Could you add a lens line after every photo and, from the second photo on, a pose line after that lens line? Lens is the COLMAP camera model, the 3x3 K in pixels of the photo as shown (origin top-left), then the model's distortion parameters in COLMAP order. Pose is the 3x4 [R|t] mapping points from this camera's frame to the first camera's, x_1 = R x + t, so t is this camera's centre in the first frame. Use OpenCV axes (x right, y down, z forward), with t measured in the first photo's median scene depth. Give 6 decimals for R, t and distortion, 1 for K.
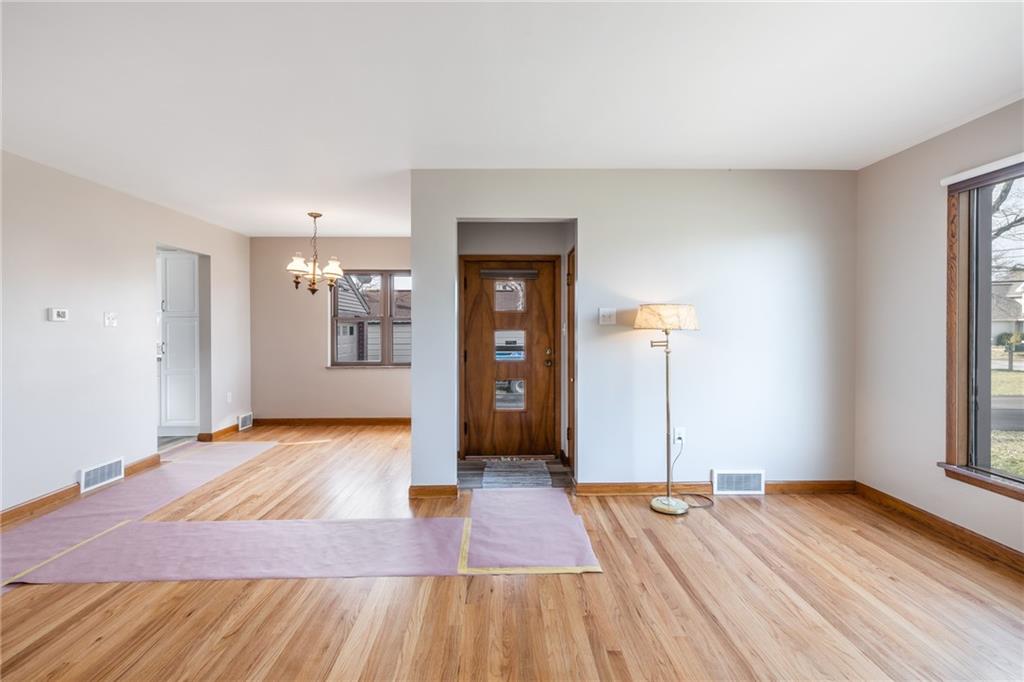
lens RADIAL K [[470.0, 0, 506.9], [0, 470.0, 330.6], [0, 0, 1]] dist [0.004379, 0.000541]
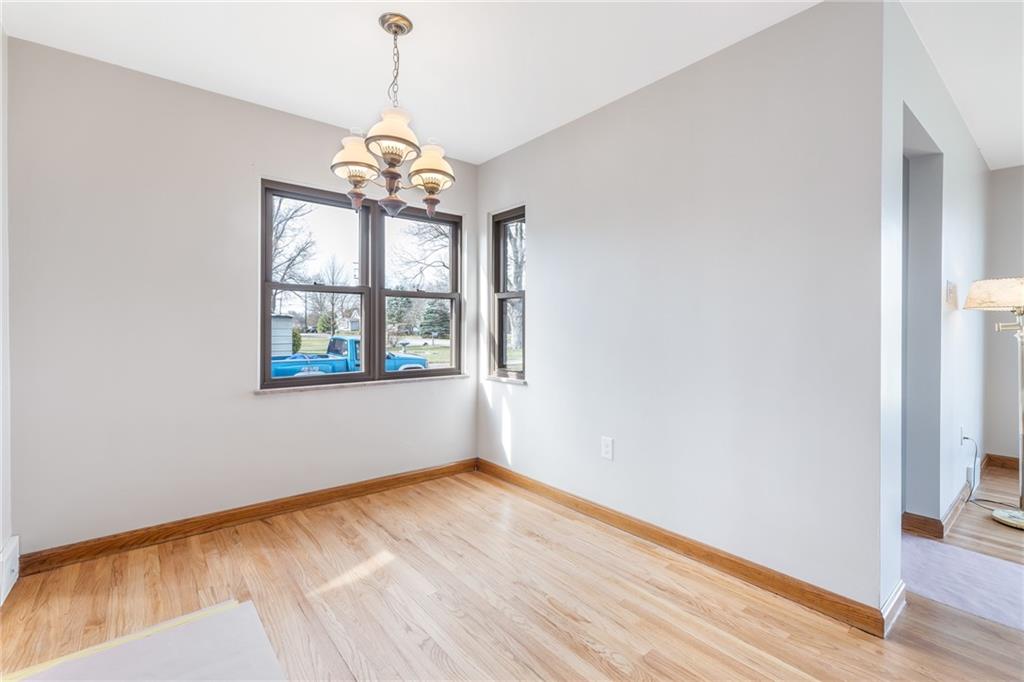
lens RADIAL K [[470.0, 0, 506.9], [0, 470.0, 330.6], [0, 0, 1]] dist [0.004379, 0.000541]
pose [[0.793806, 0.001029, 0.608170, -0.888024], [0.000587, 0.999997, -0.002458, 0.038154], [-0.608171, 0.002308, 0.793803, 0.933414]]
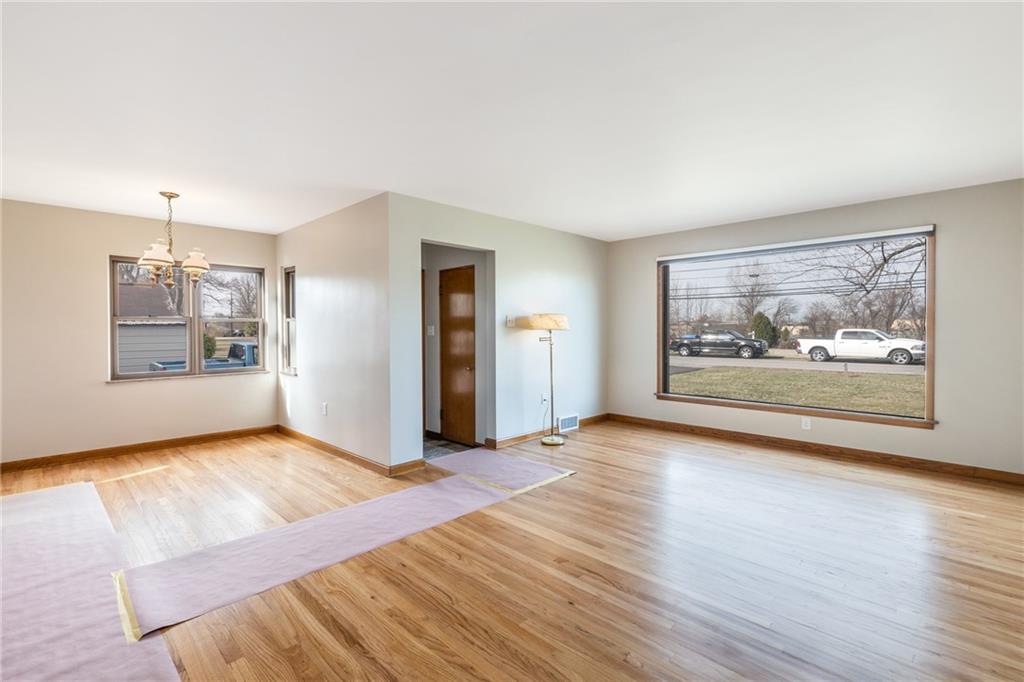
lens RADIAL K [[471.5, 0, 516.1], [0, 471.5, 335.0], [0, 0, 1]] dist [0.000606, 0.000288]
pose [[0.707240, -0.010432, 0.706897, -0.863992], [0.009227, 0.999942, 0.005526, 0.005206], [-0.706913, 0.002615, 0.707295, -0.037571]]
